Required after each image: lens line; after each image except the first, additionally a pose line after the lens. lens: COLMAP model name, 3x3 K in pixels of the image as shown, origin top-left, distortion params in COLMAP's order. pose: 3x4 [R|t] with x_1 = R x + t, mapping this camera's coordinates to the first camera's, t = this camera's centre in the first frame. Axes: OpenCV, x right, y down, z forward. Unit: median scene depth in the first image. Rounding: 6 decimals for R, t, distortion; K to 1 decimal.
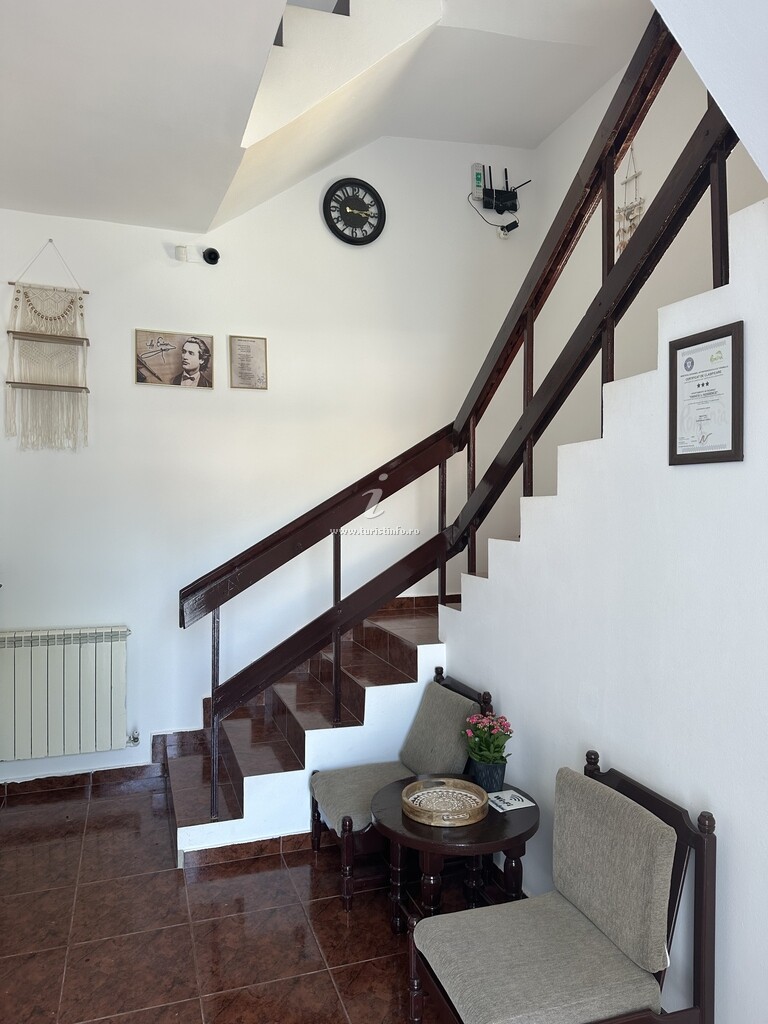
lens RADIAL K [[726.1, 0, 383.9], [0, 726.1, 509.7], [0, 0, 1]] dist [-0.012705, -0.004127]
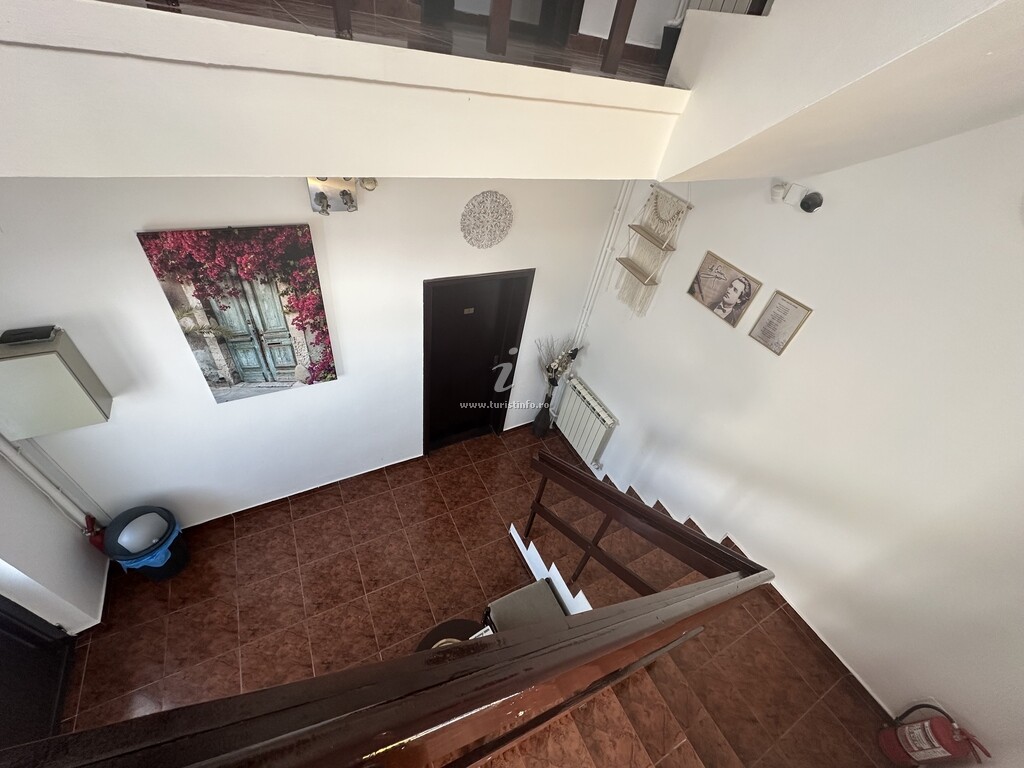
lens RADIAL K [[408.6, 0, 512.7], [0, 408.6, 384.6], [0, 0, 1]] dist [0.002488, 0.000014]
pose [[0.151899, 0.673176, -0.723713, 0.221217], [-0.162992, 0.739245, 0.653414, -0.457893], [0.974864, 0.018706, 0.222013, 0.544604]]
